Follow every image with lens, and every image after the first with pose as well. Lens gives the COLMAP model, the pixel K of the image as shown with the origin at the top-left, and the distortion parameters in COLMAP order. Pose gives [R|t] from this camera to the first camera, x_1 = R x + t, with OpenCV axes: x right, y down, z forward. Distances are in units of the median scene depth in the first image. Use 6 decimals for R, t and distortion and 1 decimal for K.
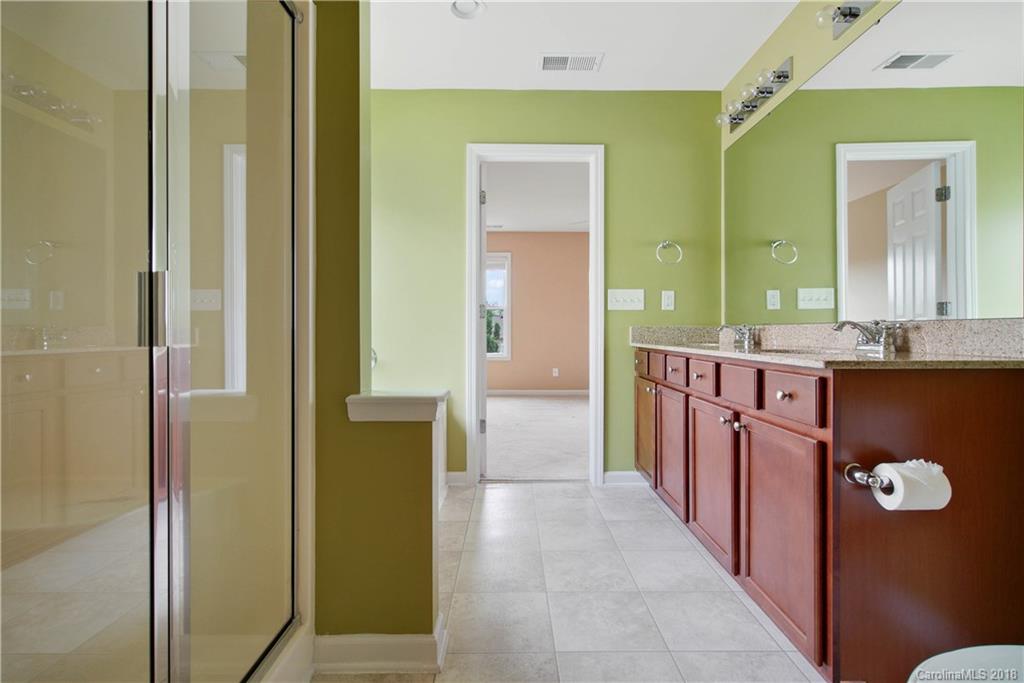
lens RADIAL K [[474.6, 0, 508.2], [0, 474.6, 334.2], [0, 0, 1]] dist [-0.021575, 0.000417]
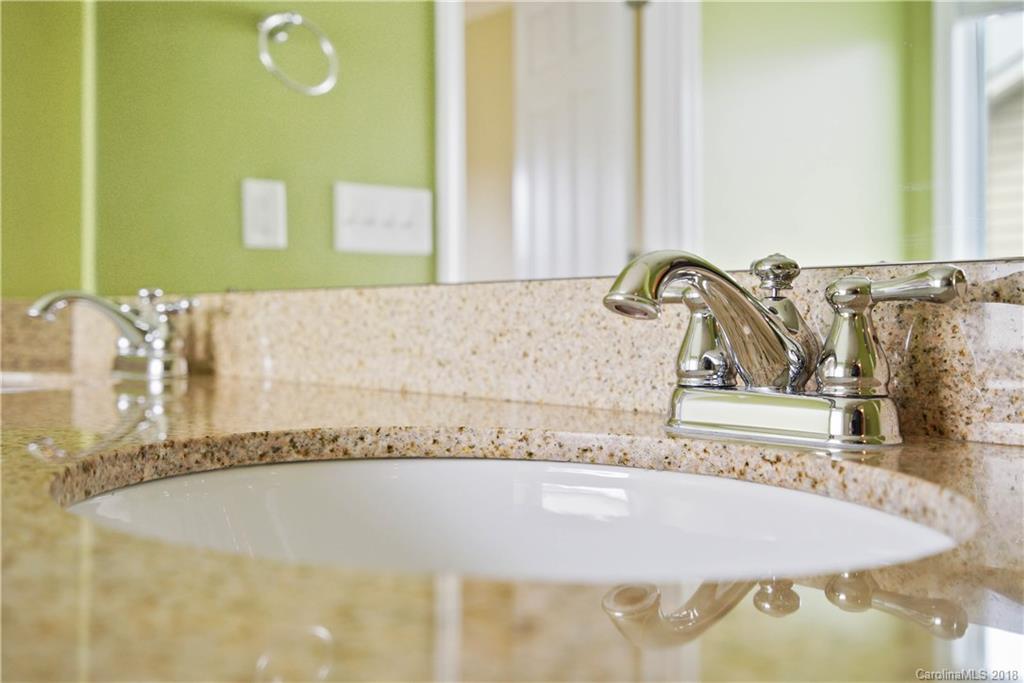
lens RADIAL K [[1041.2, 0, 510.7], [0, 1041.2, 338.3], [0, 0, 1]] dist [-0.003347, 0.000000]
pose [[0.738176, -0.005515, 0.674586, 0.294257], [-0.001069, 0.999956, 0.009344, -0.001941], [-0.674607, -0.007619, 0.738137, 0.515969]]
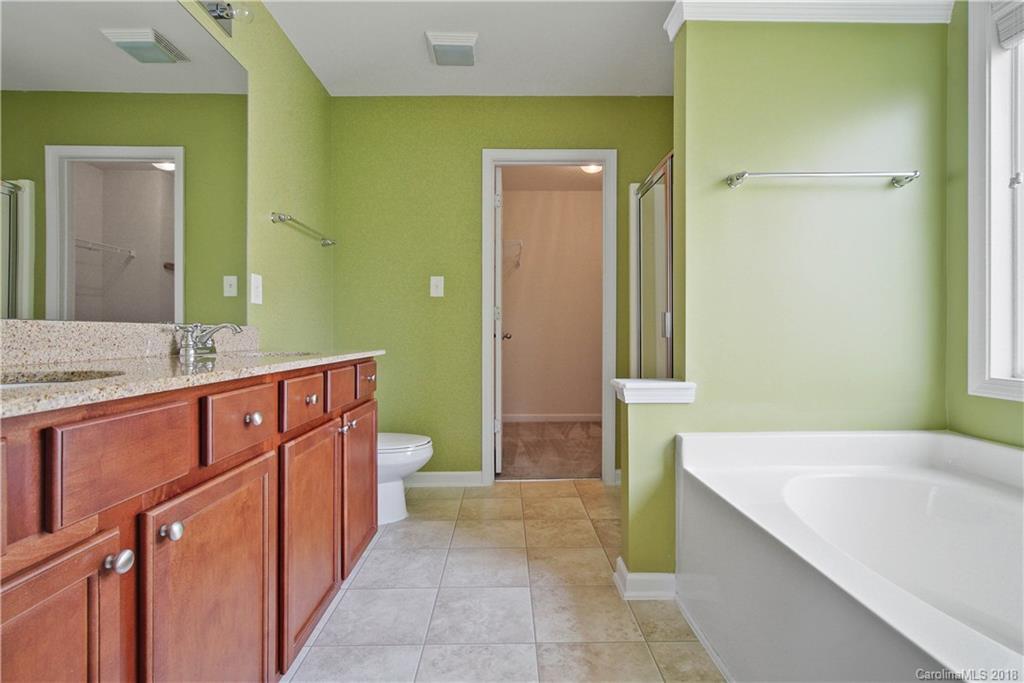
lens RADIAL K [[474.6, 0, 512.2], [0, 474.6, 333.1], [0, 0, 1]] dist [-0.021575, 0.000417]
pose [[-0.999827, 0.005963, -0.017607, 0.096755], [0.005902, 0.999977, 0.003467, -0.005307], [0.017627, 0.003362, -0.999839, 1.318619]]
